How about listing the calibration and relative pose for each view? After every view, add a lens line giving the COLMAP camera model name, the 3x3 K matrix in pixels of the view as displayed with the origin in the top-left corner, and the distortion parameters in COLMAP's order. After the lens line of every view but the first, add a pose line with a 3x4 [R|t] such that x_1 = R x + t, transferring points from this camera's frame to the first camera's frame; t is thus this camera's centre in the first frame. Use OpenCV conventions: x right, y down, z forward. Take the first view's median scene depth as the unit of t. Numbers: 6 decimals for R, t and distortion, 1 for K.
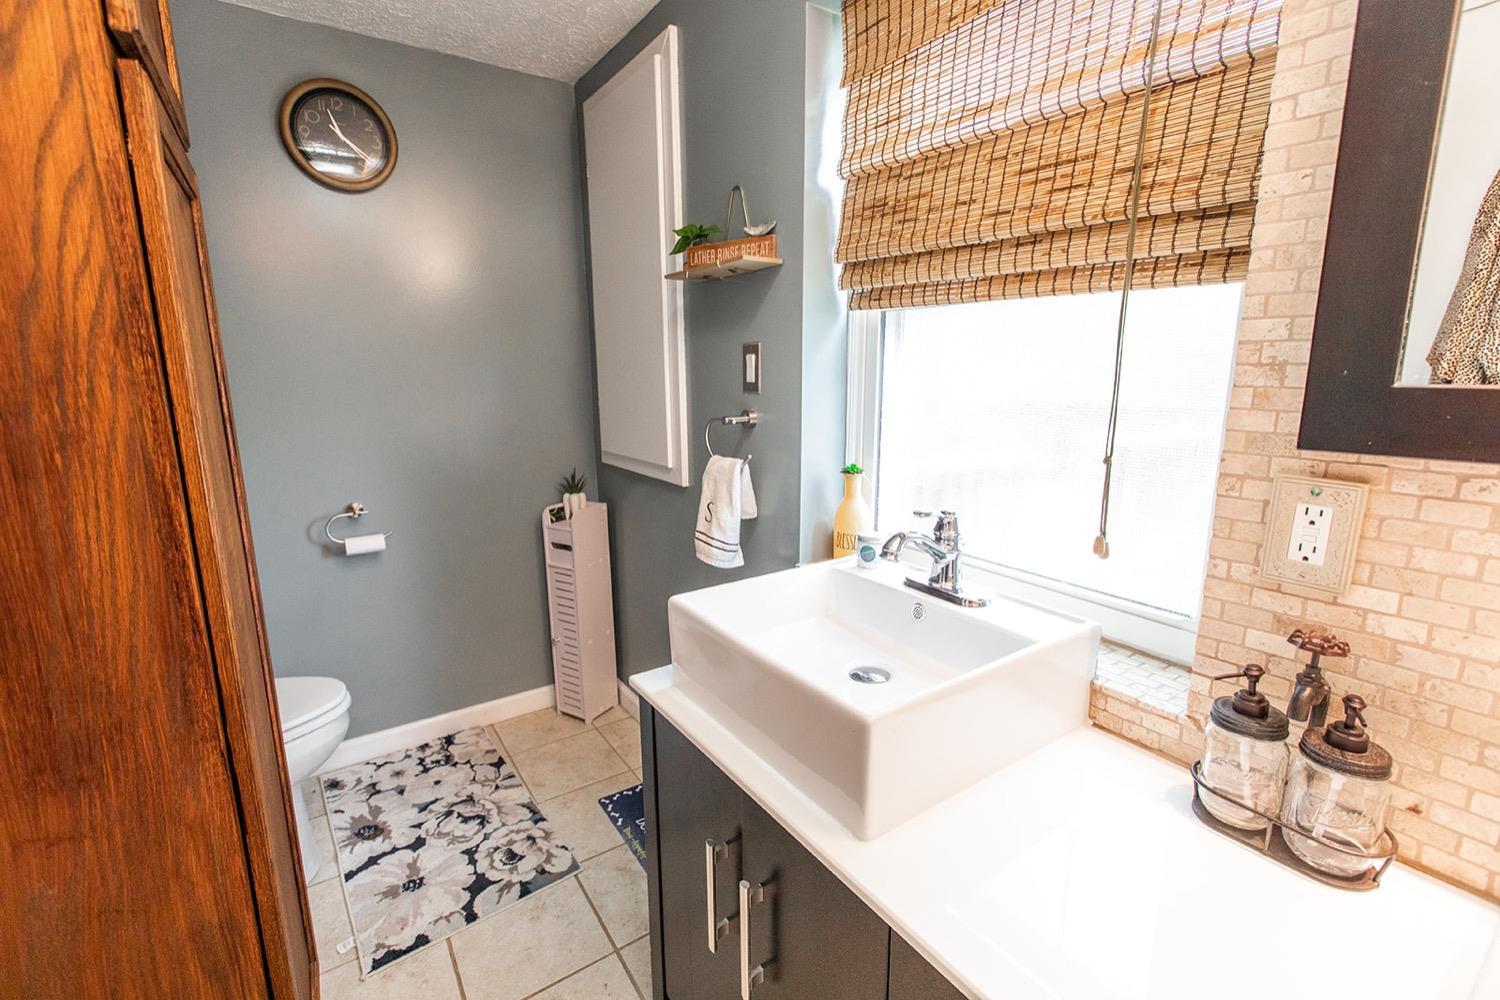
lens RADIAL K [[666.2, 0, 746.9], [0, 666.2, 498.3], [0, 0, 1]] dist [0.004307, 0.000680]
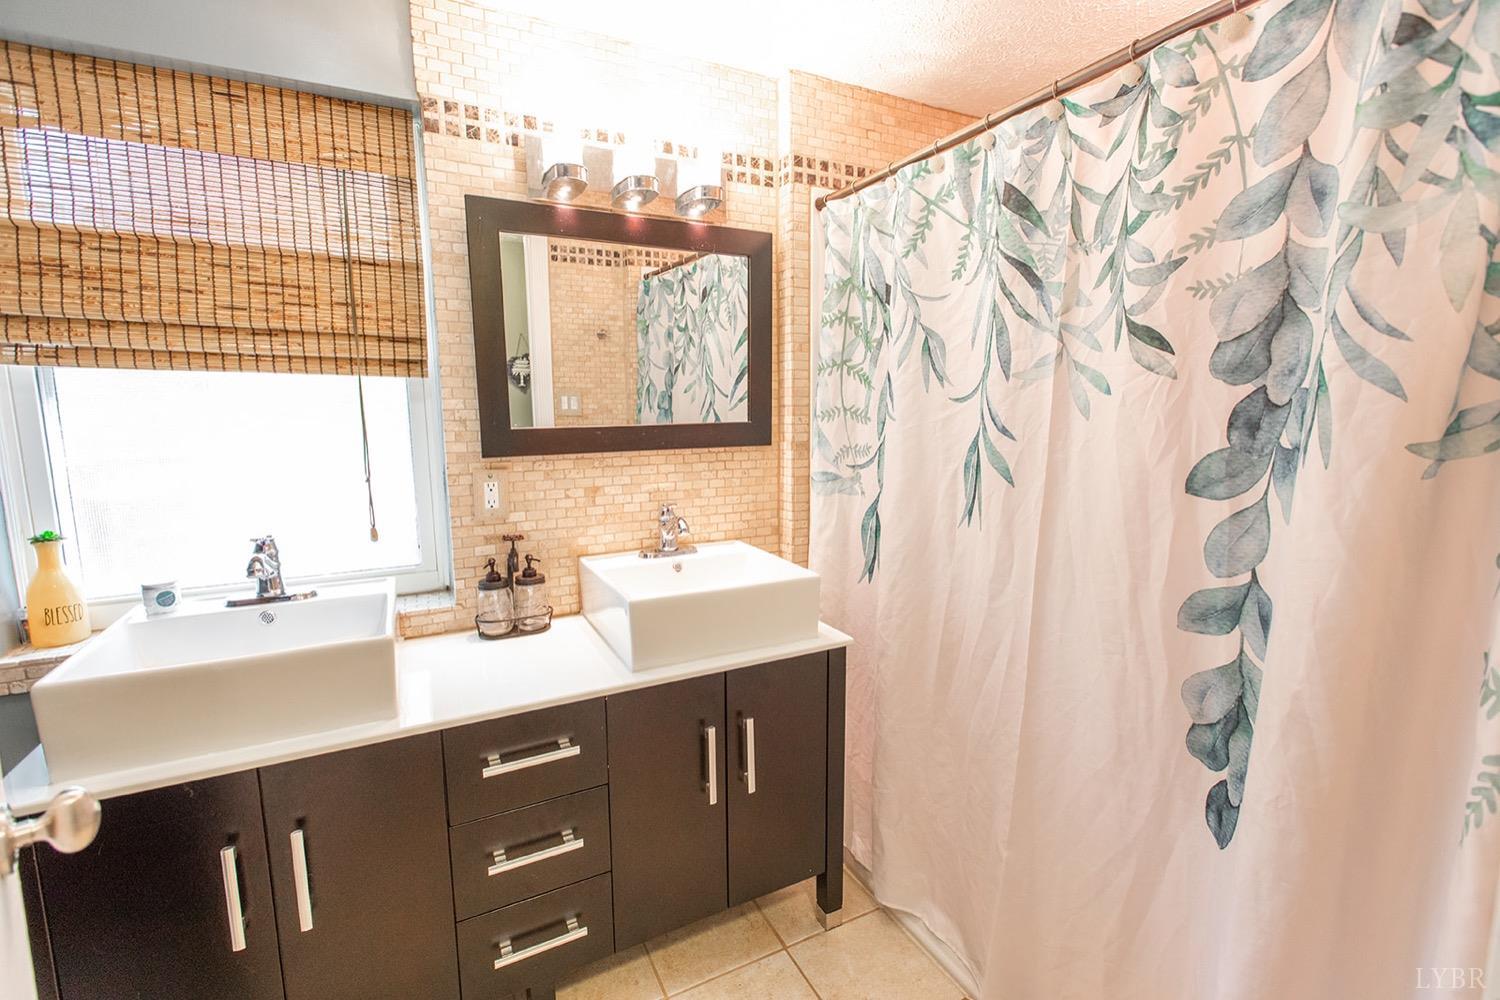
lens RADIAL K [[666.2, 0, 746.9], [0, 666.2, 498.3], [0, 0, 1]] dist [0.004307, 0.000680]
pose [[0.134012, -0.130911, 0.982295, -0.991977], [0.198393, 0.974713, 0.102835, 0.003207], [-0.970918, 0.181099, 0.156595, -0.140358]]
